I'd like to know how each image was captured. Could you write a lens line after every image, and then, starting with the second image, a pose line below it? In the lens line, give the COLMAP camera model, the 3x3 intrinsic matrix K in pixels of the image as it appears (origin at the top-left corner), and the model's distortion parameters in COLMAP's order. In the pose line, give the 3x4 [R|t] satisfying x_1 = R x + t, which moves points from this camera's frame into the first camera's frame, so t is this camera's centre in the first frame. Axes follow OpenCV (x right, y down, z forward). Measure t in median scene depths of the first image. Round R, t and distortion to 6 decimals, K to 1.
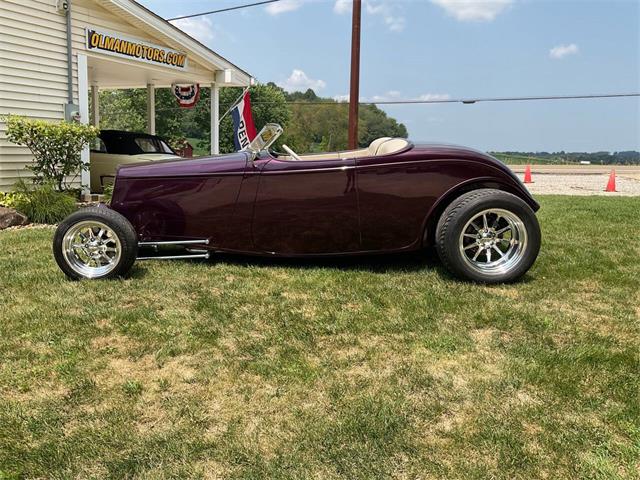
lens RADIAL K [[547.9, 0, 320.0], [0, 547.9, 240.0], [0, 0, 1]] dist [0.084842, -0.176540]
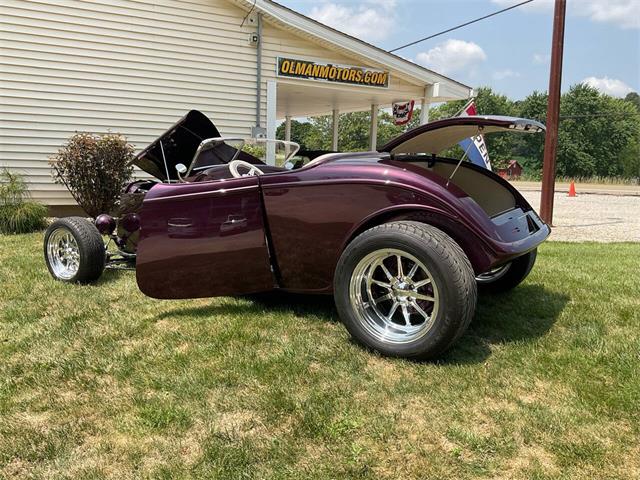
lens RADIAL K [[547.9, 0, 320.0], [0, 547.9, 240.0], [0, 0, 1]] dist [0.084842, -0.176540]
pose [[0.824269, 0.073929, -0.561351, 0.615702], [-0.093707, 0.995579, -0.006480, -0.053655], [0.558390, 0.057944, 0.827552, 0.365505]]
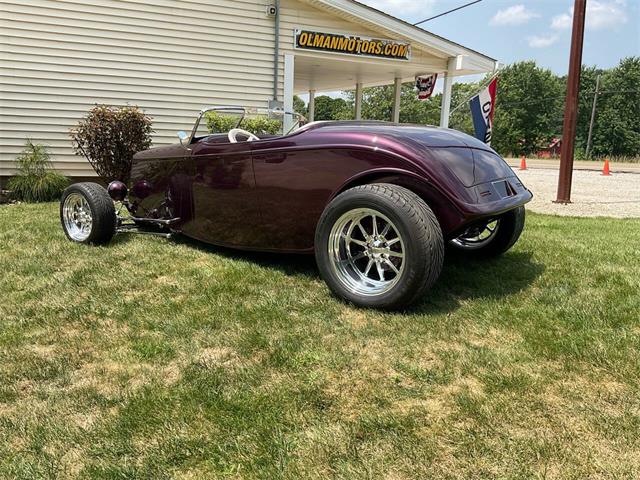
lens RADIAL K [[566.7, 0, 320.0], [0, 566.7, 240.0], [0, 0, 1]] dist [0.117627, -0.284581]
pose [[0.790232, 0.104424, -0.603845, 0.725279], [-0.106988, 0.993750, 0.031839, -0.031199], [0.603396, 0.039445, 0.796466, 0.335736]]
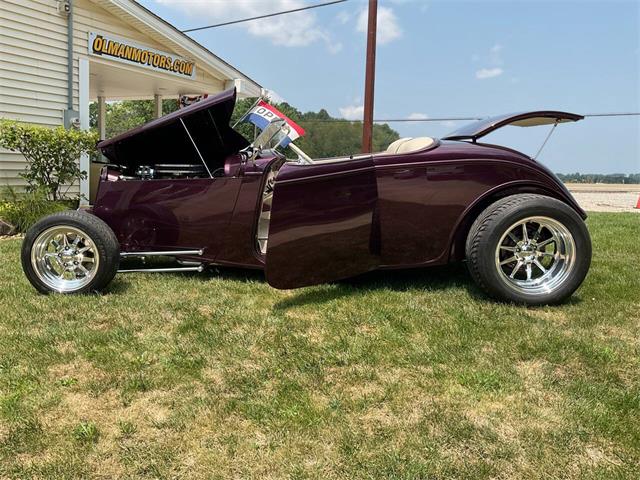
lens RADIAL K [[547.9, 0, 320.0], [0, 547.9, 240.0], [0, 0, 1]] dist [0.084842, -0.176540]
pose [[0.999711, 0.010464, -0.021625, 0.002145], [-0.011232, 0.999299, -0.035706, 0.013228], [0.021237, 0.035939, 0.999128, 0.144349]]
